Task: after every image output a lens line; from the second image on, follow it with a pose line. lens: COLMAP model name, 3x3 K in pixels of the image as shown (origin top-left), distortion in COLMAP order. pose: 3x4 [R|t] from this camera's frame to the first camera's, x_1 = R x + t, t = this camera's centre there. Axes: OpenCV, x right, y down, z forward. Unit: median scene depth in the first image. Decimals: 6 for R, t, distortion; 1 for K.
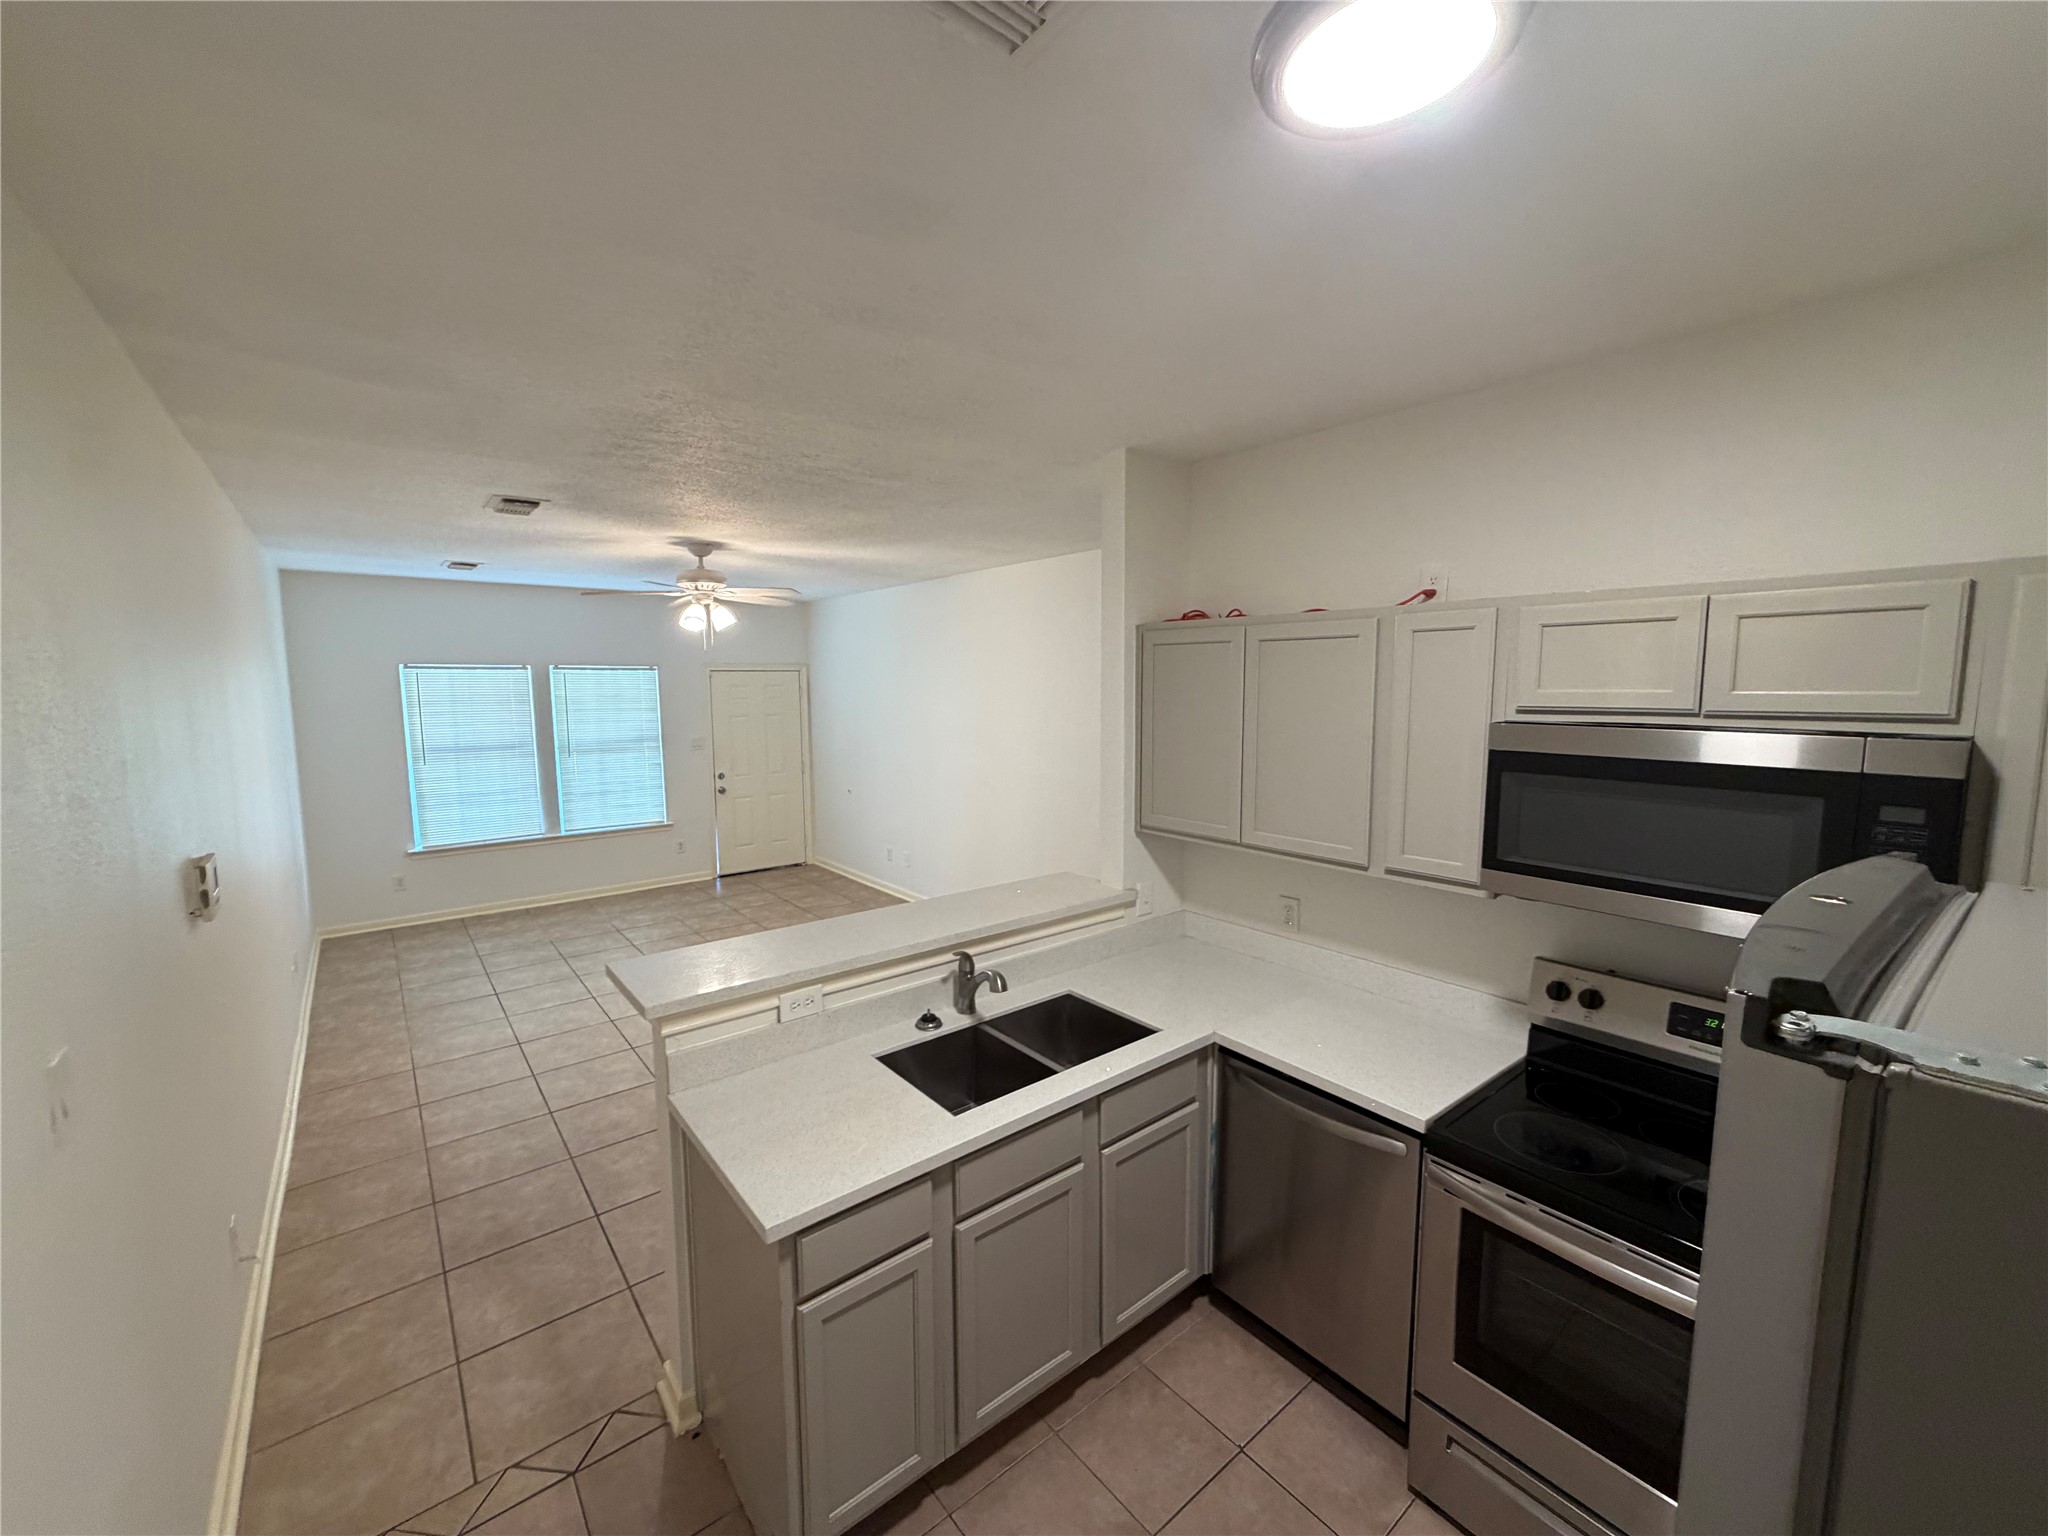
lens RADIAL K [[820.4, 0, 1016.7], [0, 820.4, 765.8], [0, 0, 1]] dist [0.000720, 0.000125]
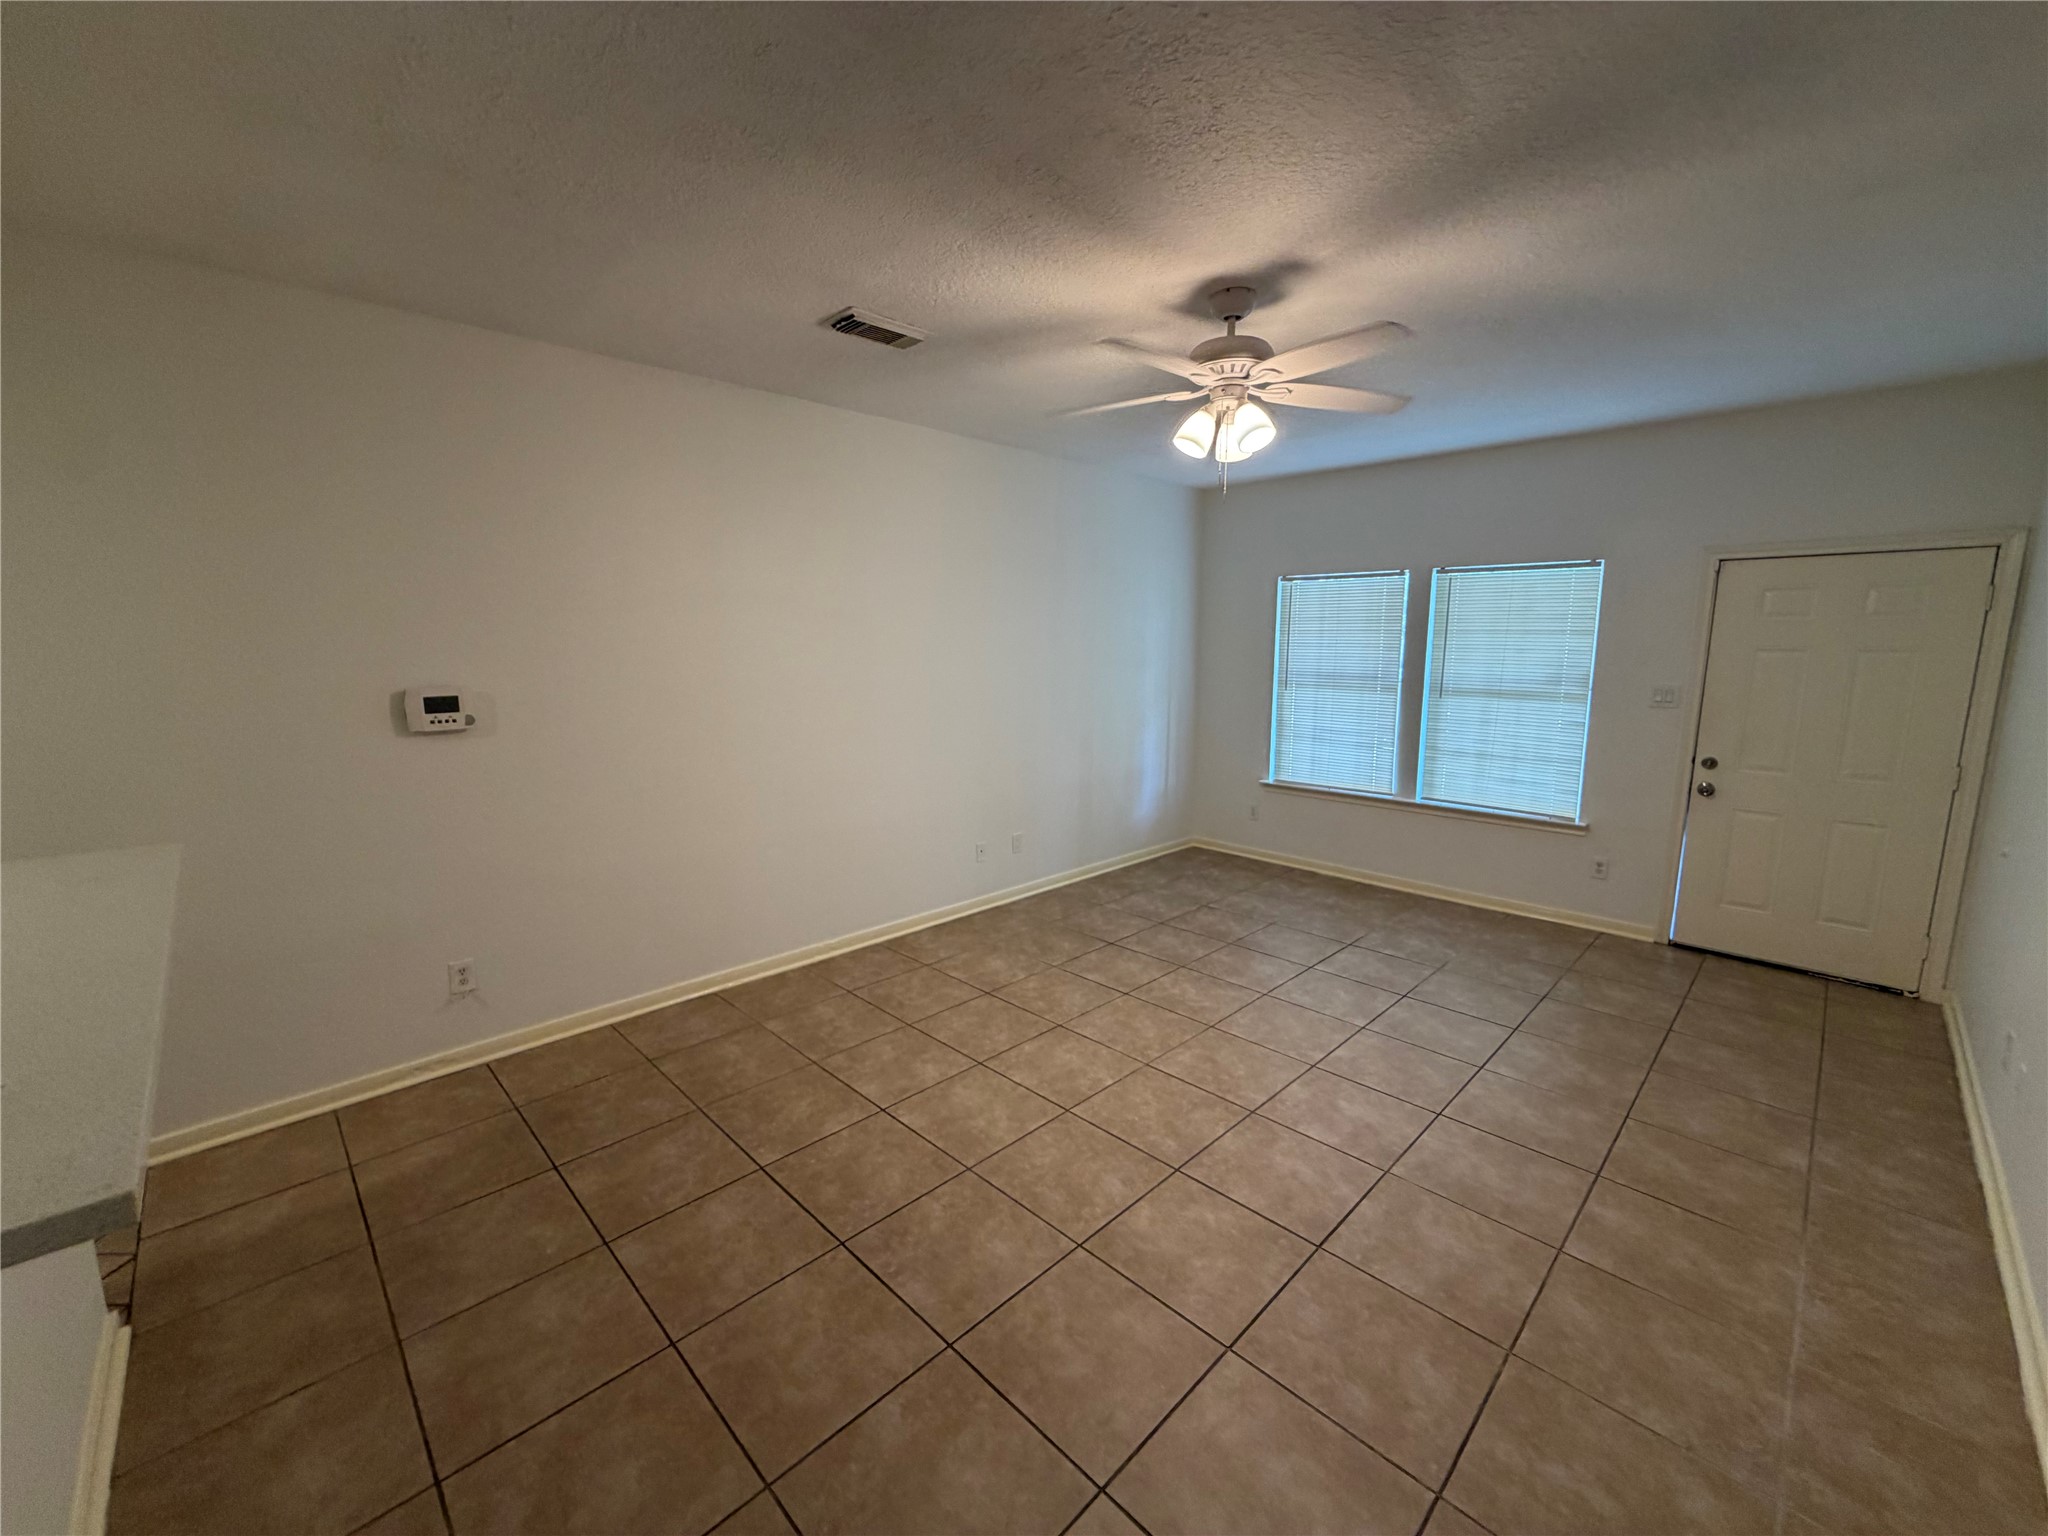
lens RADIAL K [[820.4, 0, 1016.7], [0, 820.4, 765.8], [0, 0, 1]] dist [0.000720, 0.000125]
pose [[0.094880, 0.156824, -0.983059, 0.382979], [-0.106543, 0.983441, 0.146602, -0.051461], [0.989771, 0.090828, 0.110017, 1.637963]]
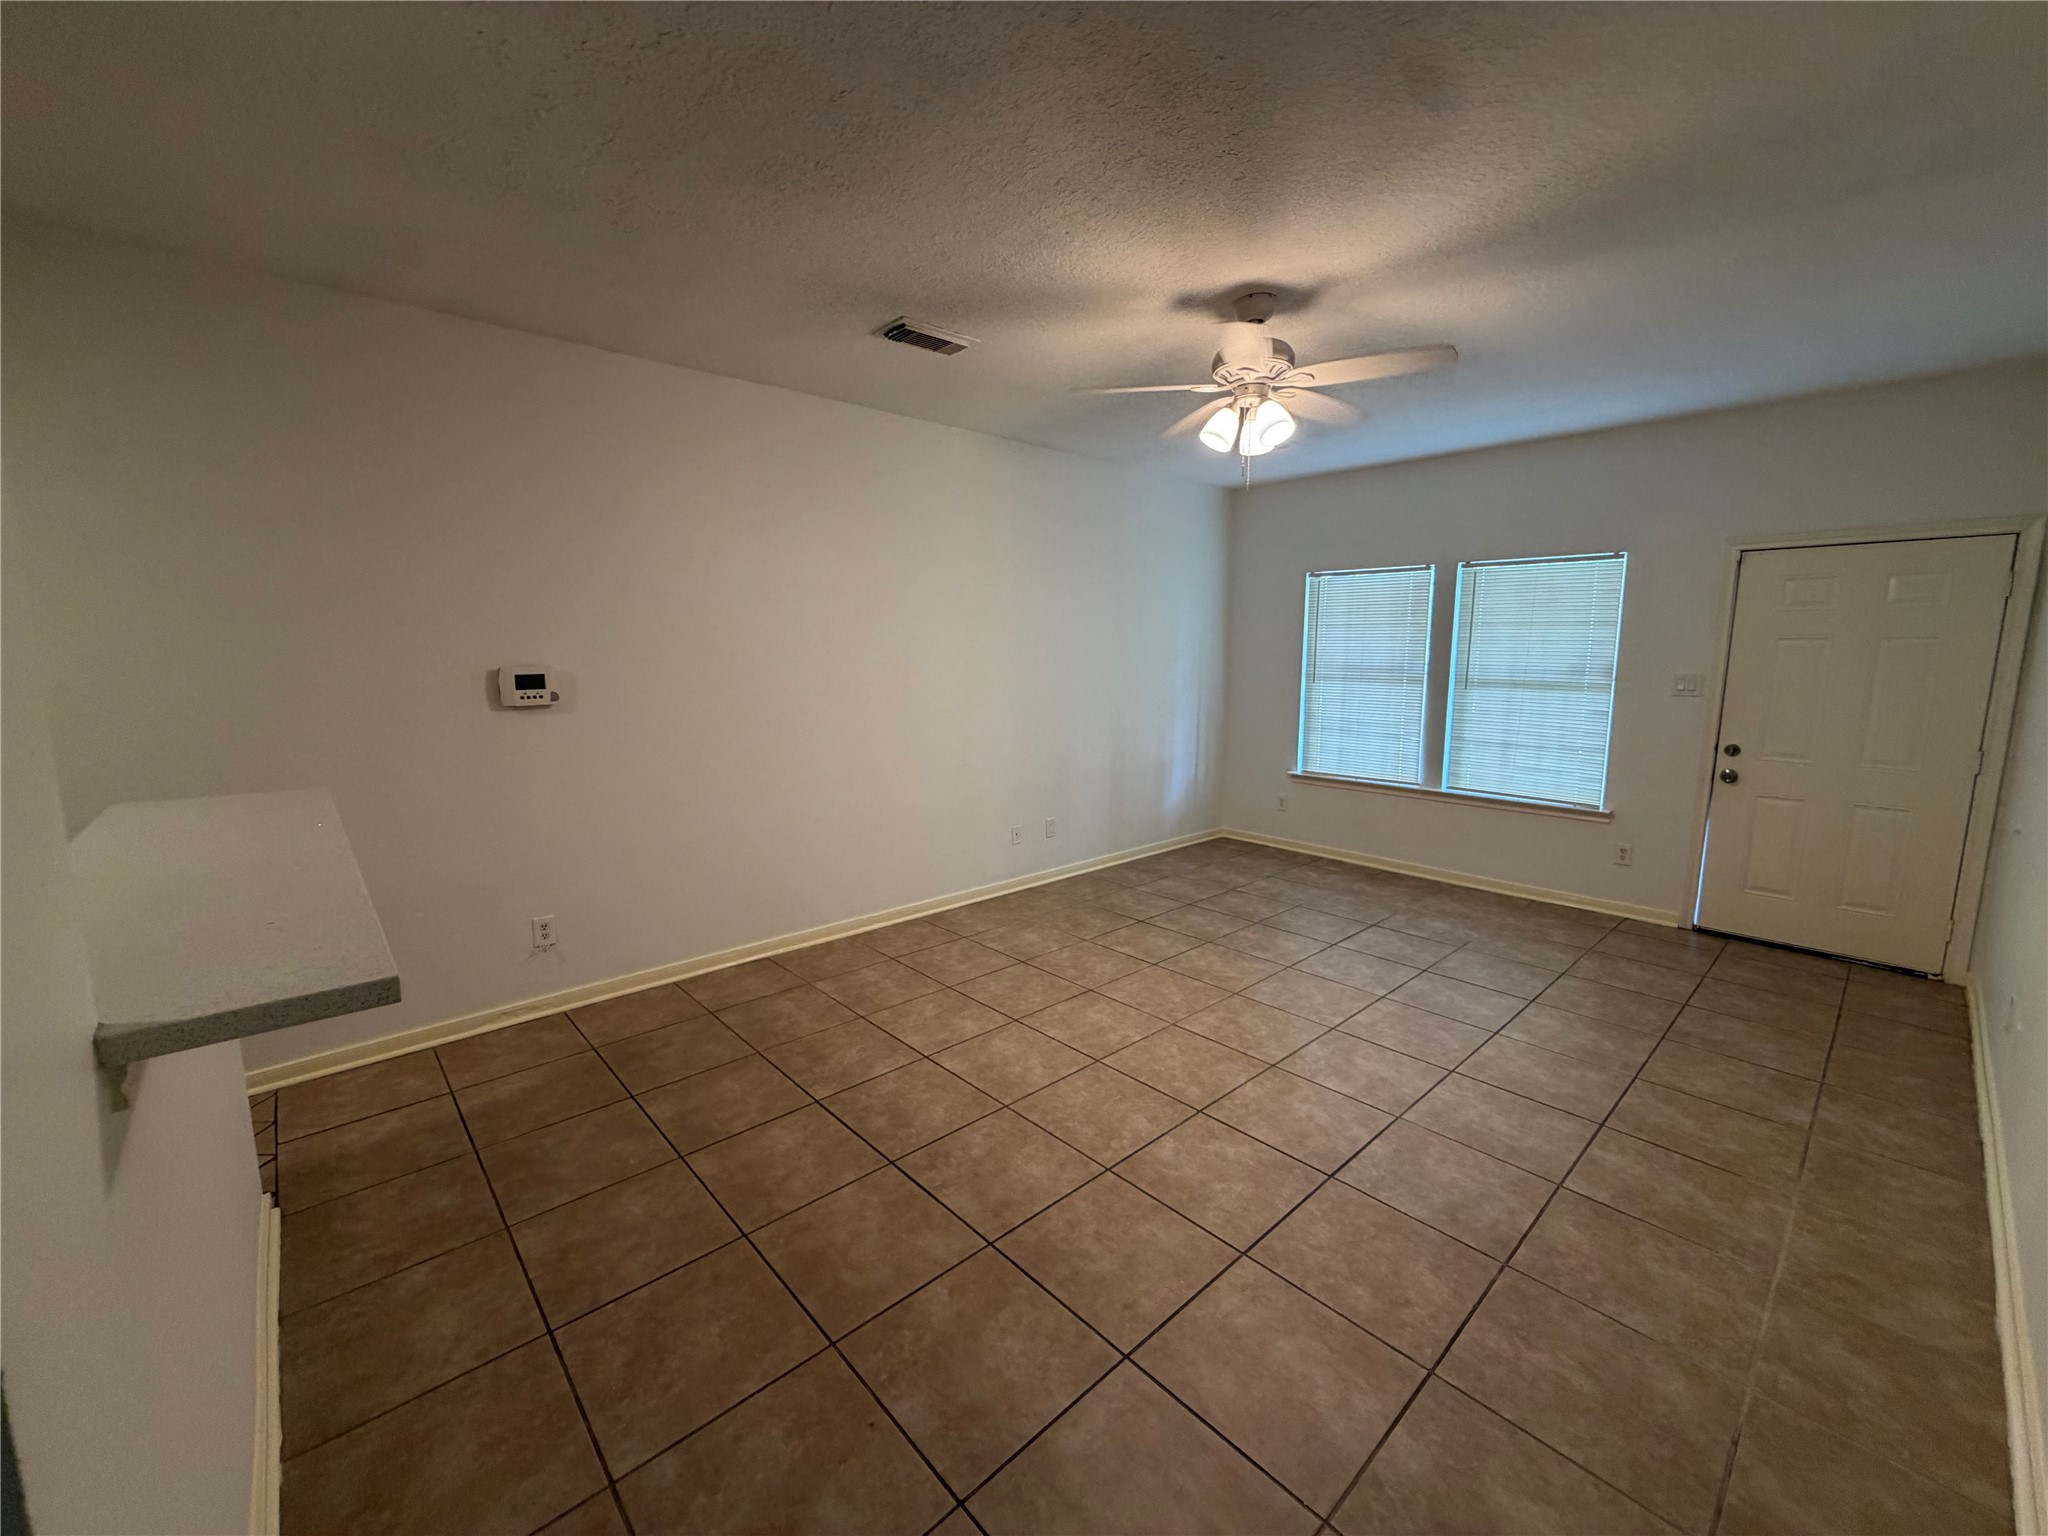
lens RADIAL K [[820.4, 0, 1016.7], [0, 820.4, 765.8], [0, 0, 1]] dist [0.000720, 0.000125]
pose [[0.055127, 0.148265, -0.987410, 0.479311], [-0.106648, 0.984131, 0.141819, -0.011889], [0.992767, 0.097487, 0.070065, 1.628454]]
